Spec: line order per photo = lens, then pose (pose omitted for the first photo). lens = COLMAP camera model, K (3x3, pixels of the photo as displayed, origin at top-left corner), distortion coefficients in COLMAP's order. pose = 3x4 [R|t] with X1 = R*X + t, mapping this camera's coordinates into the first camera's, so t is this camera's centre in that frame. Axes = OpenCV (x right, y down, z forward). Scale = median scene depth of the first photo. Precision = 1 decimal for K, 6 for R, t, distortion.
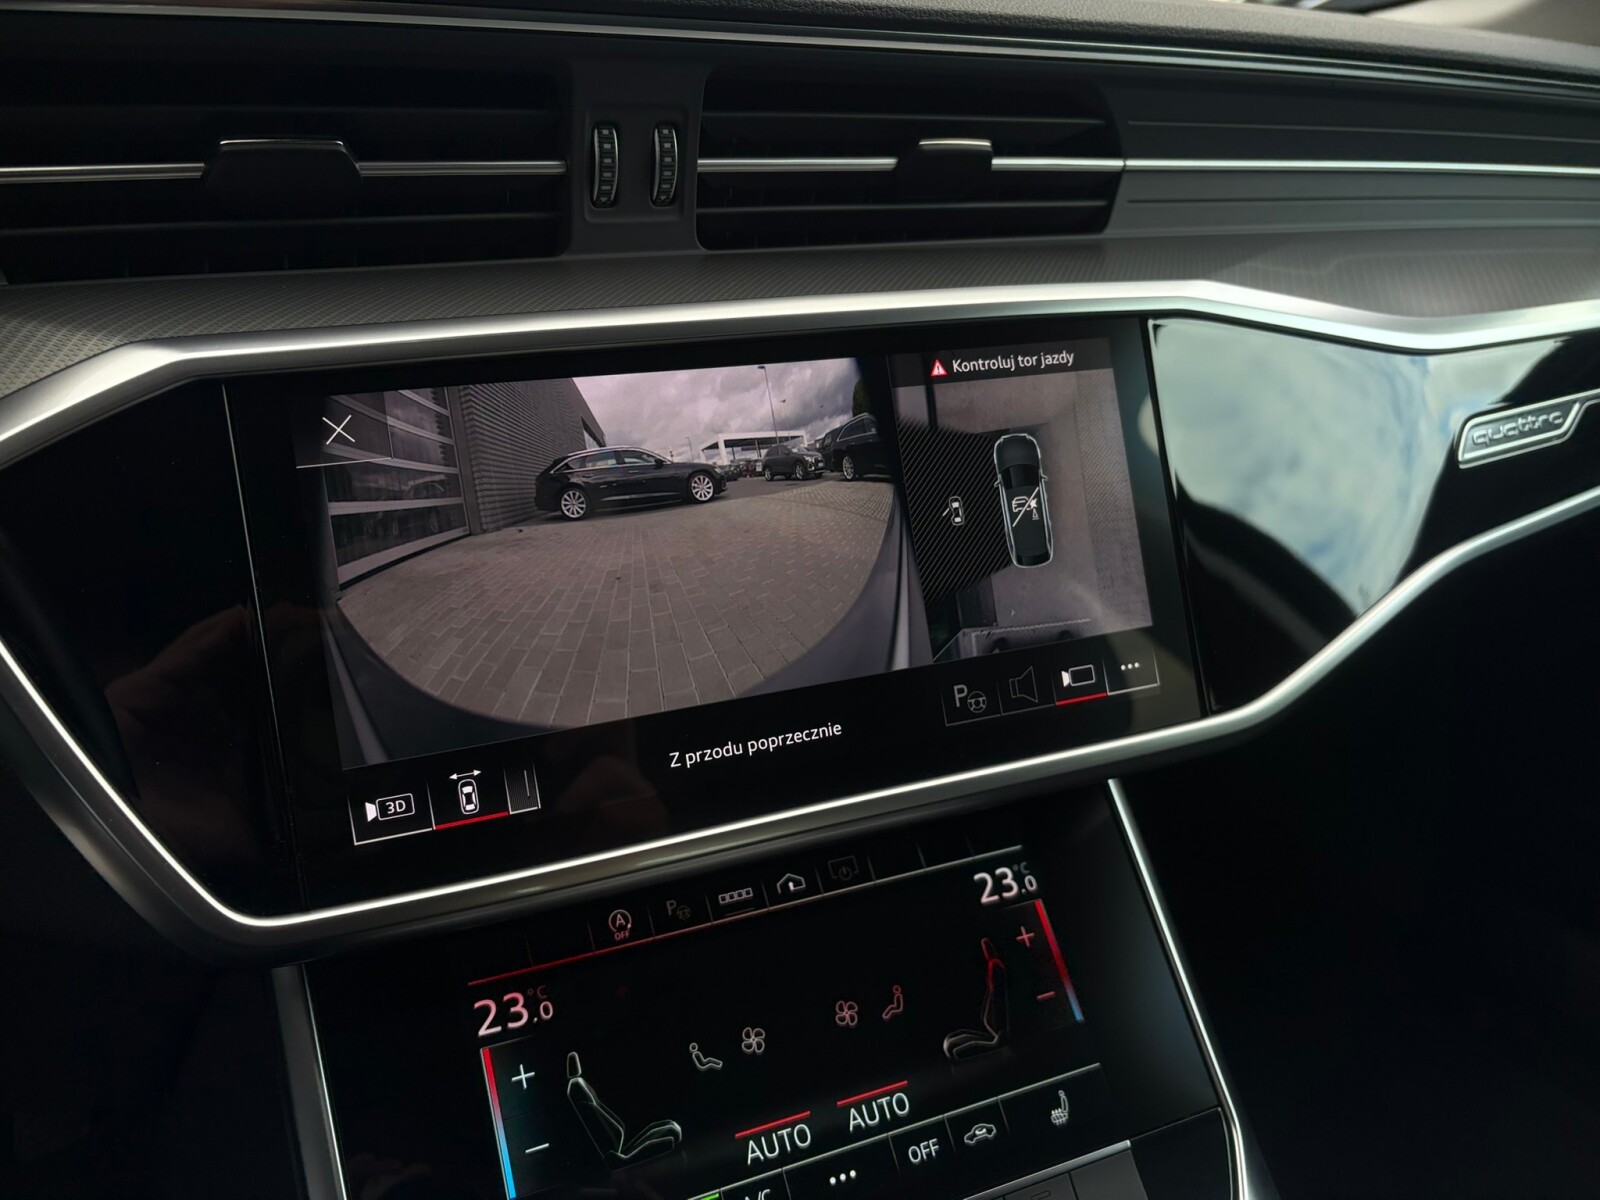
lens RADIAL K [[1243.8, 0, 800.0], [0, 1243.8, 600.0], [0, 0, 1]] dist [-0.020737, 0.001764]
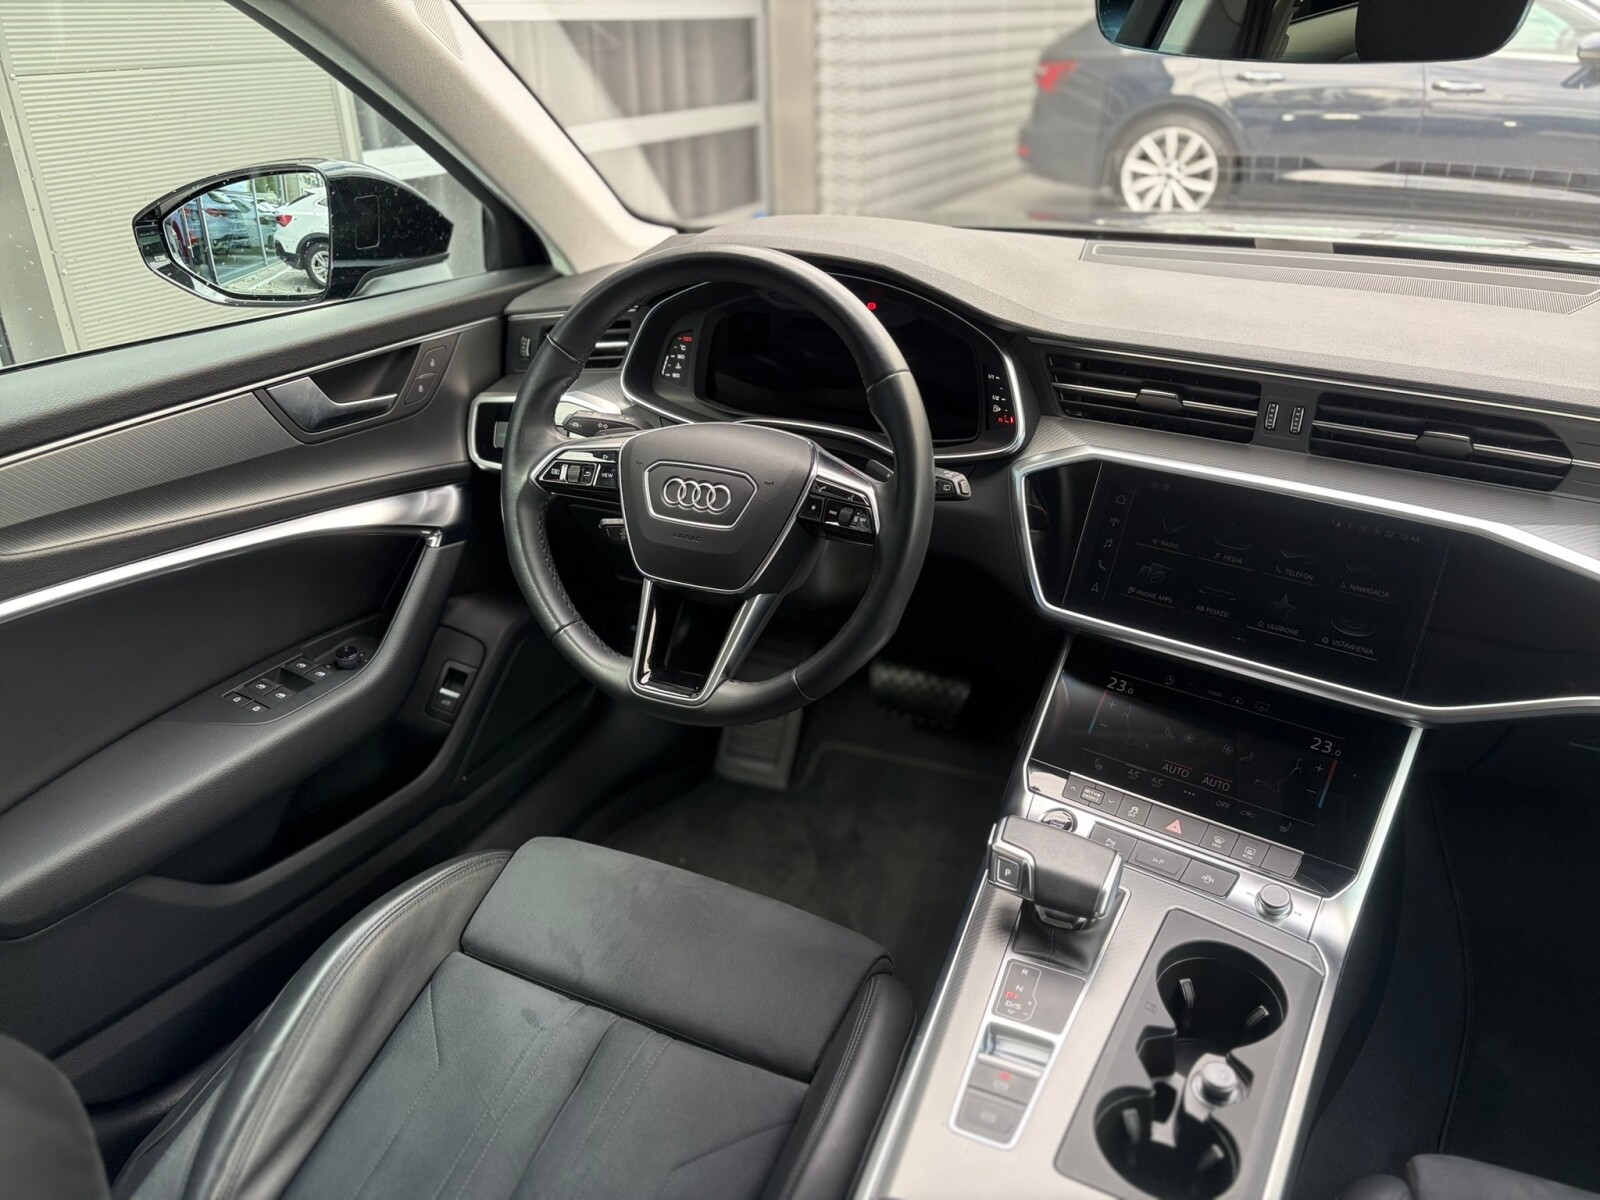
lens RADIAL K [[1223.1, 0, 796.0], [0, 1223.1, 605.1], [0, 0, 1]] dist [0.066413, -0.086821]
pose [[0.524624, 0.347277, -0.777283, 1.493189], [-0.337699, 0.923004, 0.184454, -0.116171], [0.781491, 0.165718, 0.601505, -1.322600]]
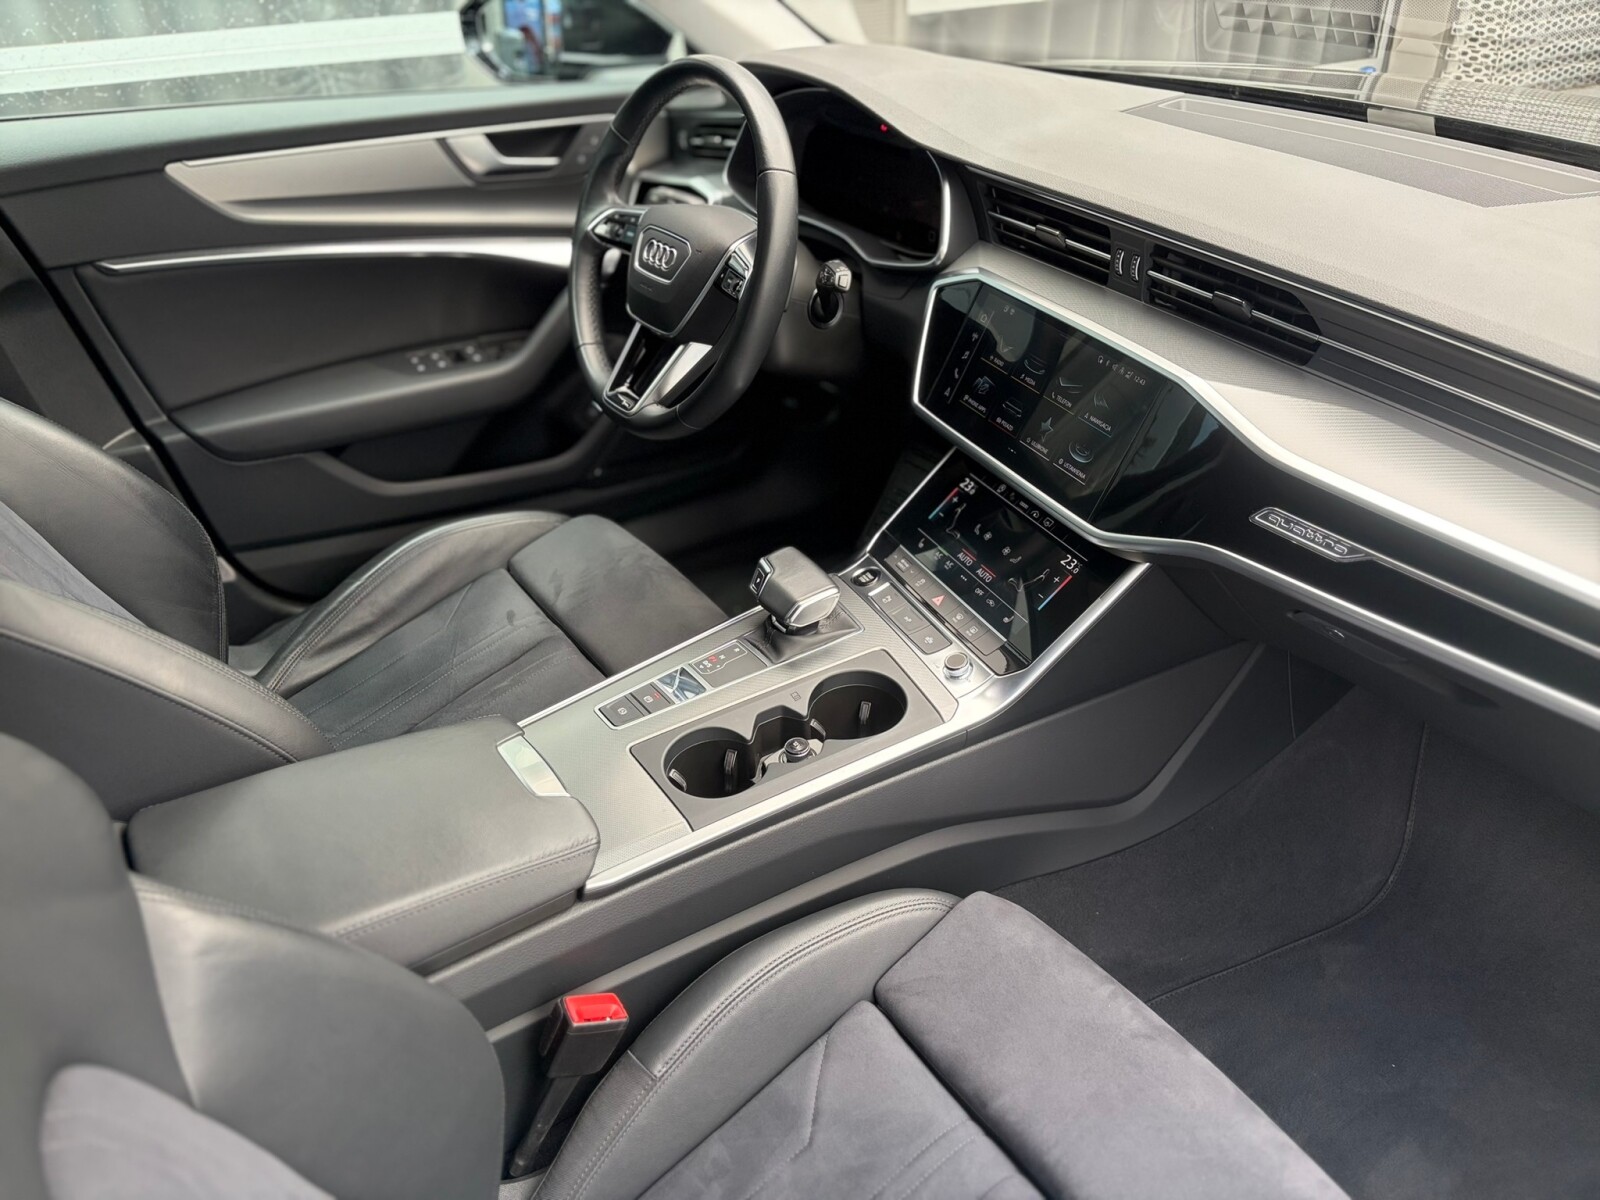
lens RADIAL K [[1180.5, 0, 799.3], [0, 1180.5, 624.0], [0, 0, 1]] dist [-0.001221, -0.003304]
pose [[0.040726, 0.526591, -0.849143, 2.569884], [-0.419364, 0.780379, 0.463834, -0.646625], [0.906904, 0.337210, 0.252615, -0.100278]]
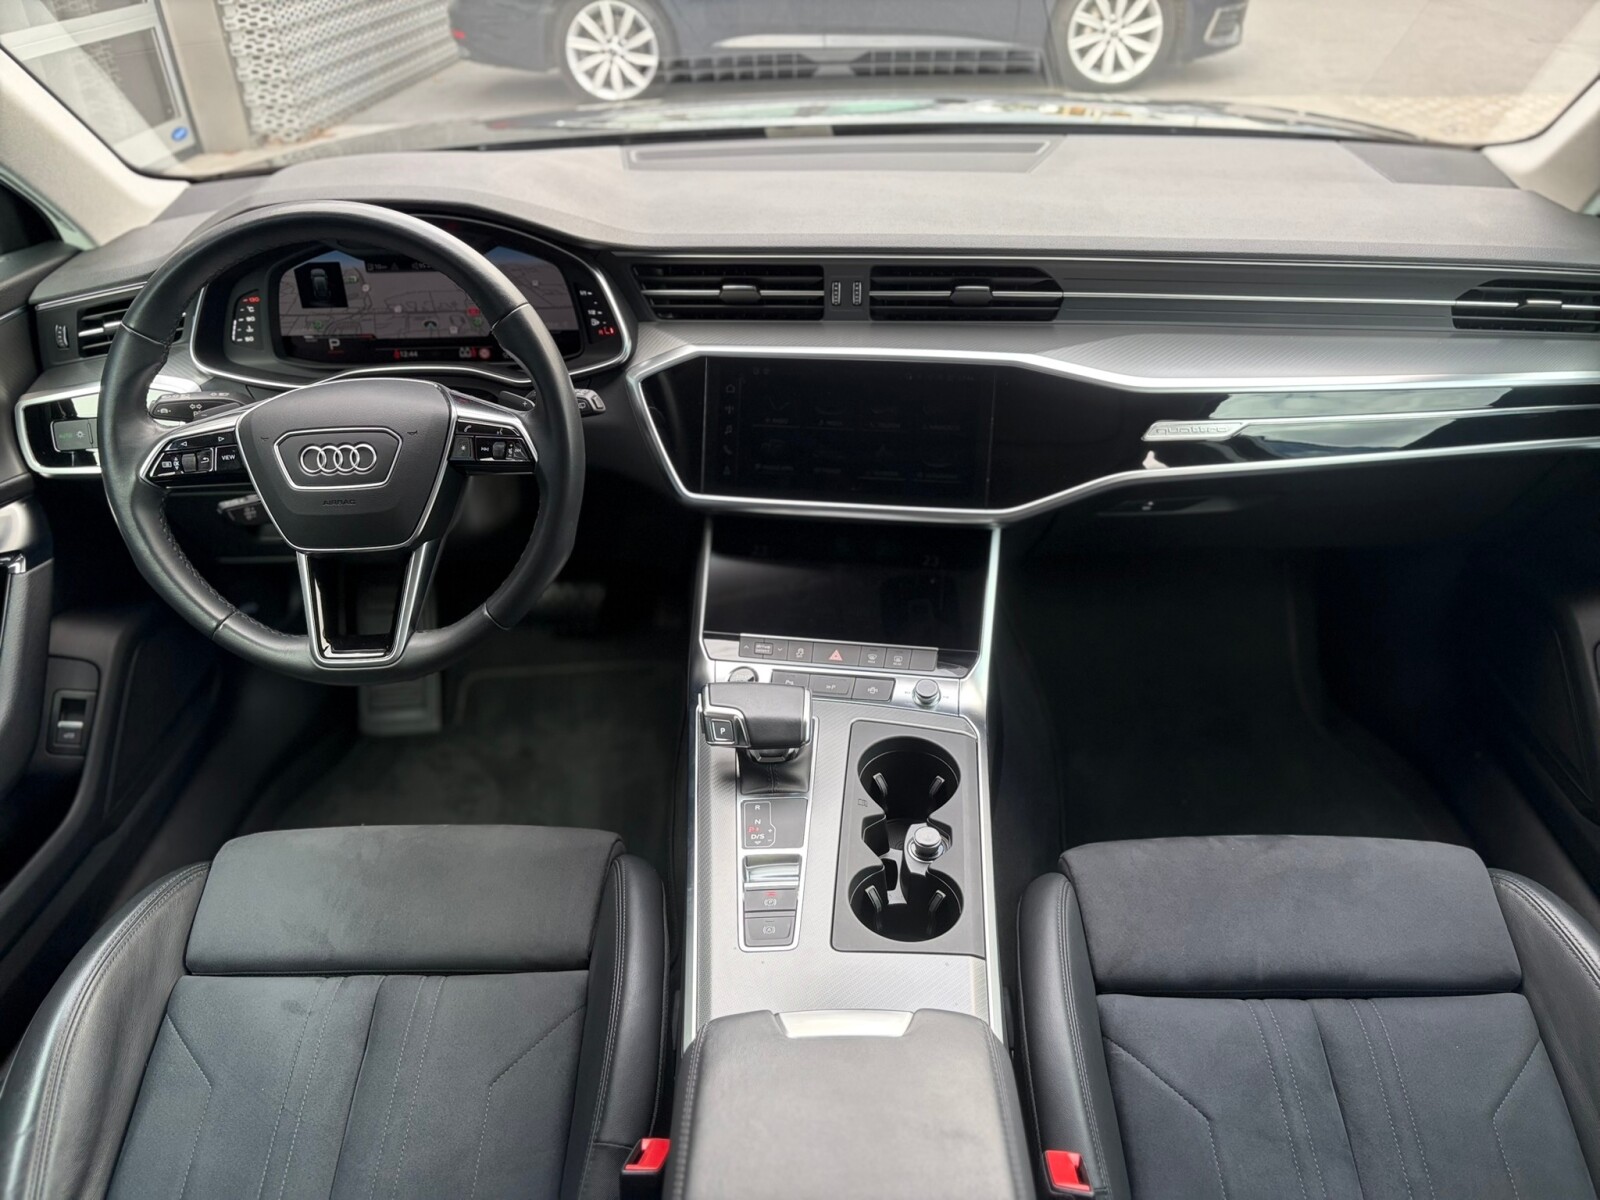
lens RADIAL K [[1230.6, 0, 800.0], [0, 1230.6, 600.0], [0, 0, 1]] dist [0.039555, -0.034320]
pose [[0.833195, 0.238334, -0.498982, 1.467210], [-0.178304, 0.969948, 0.165556, -0.098585], [0.523444, -0.048970, 0.850652, -1.687381]]
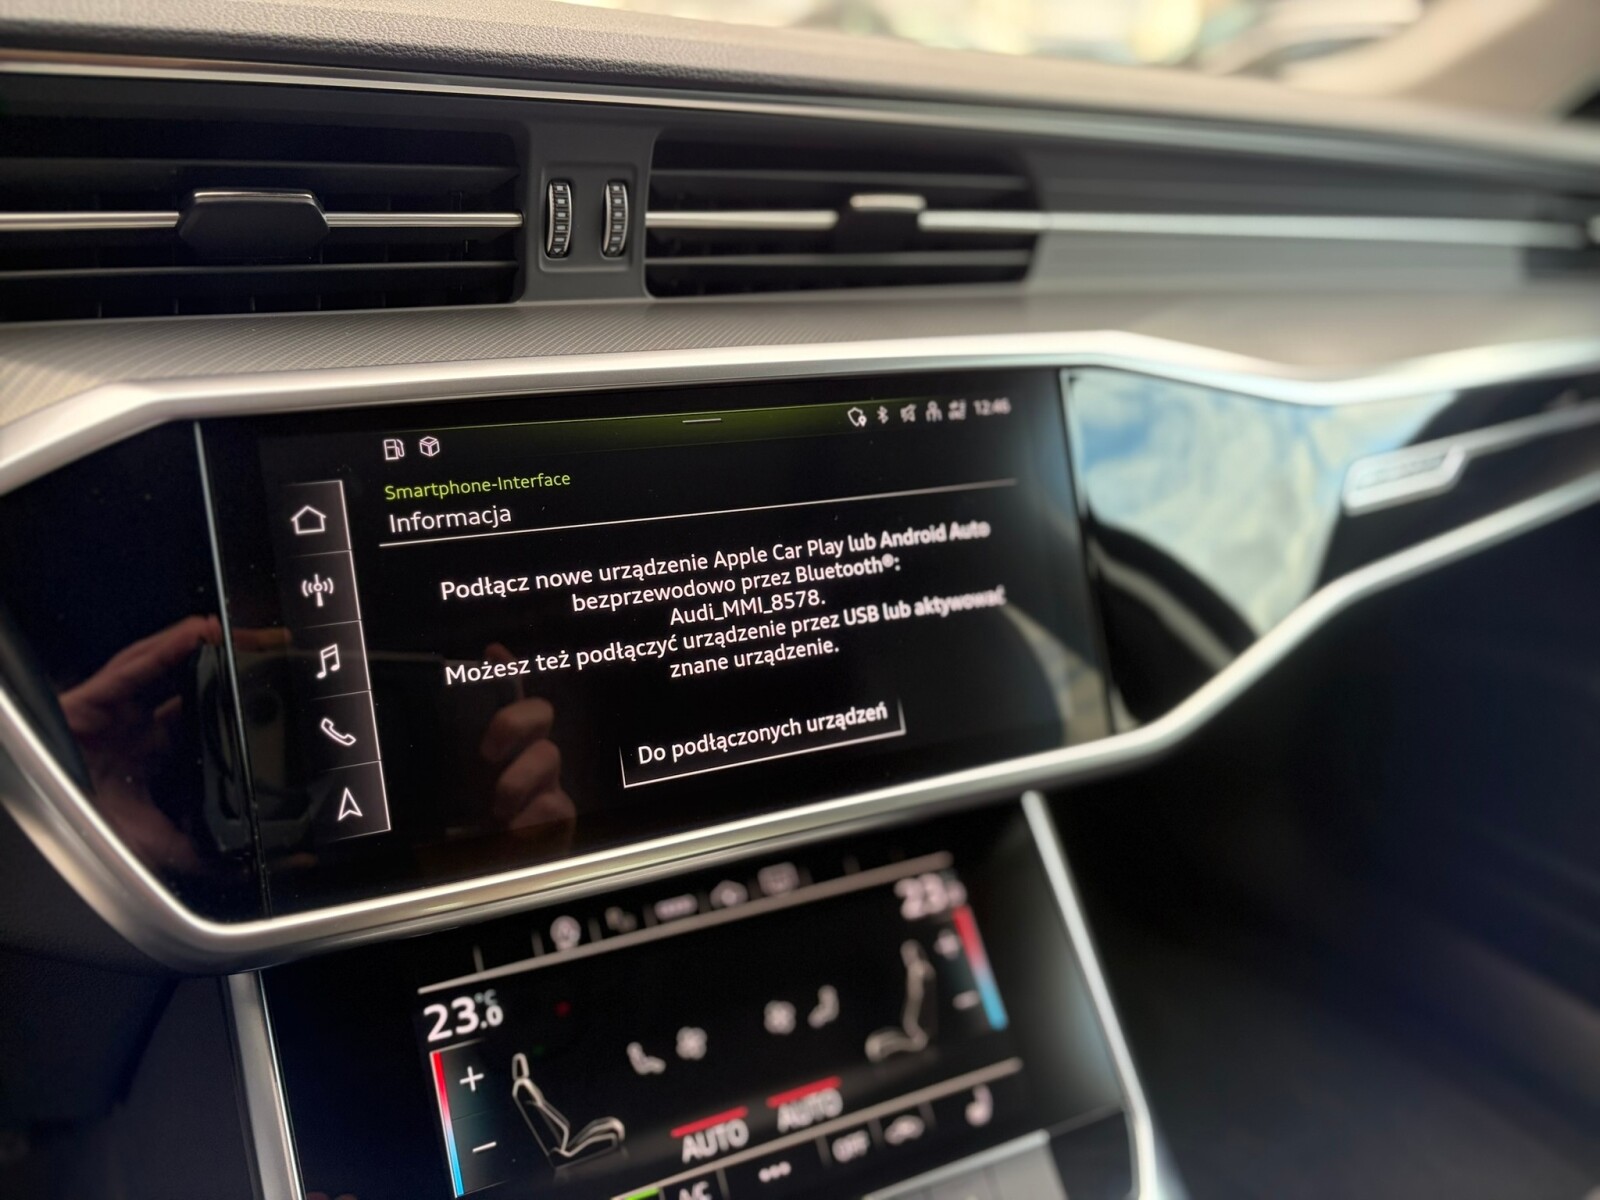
lens RADIAL K [[1238.9, 0, 806.3], [0, 1238.9, 599.5], [0, 0, 1]] dist [-0.012801, -0.004811]
pose [[0.998747, 0.008189, 0.049379, 0.005271], [-0.007293, 0.999806, -0.018289, -0.005229], [-0.049519, 0.017906, 0.998613, -0.065968]]
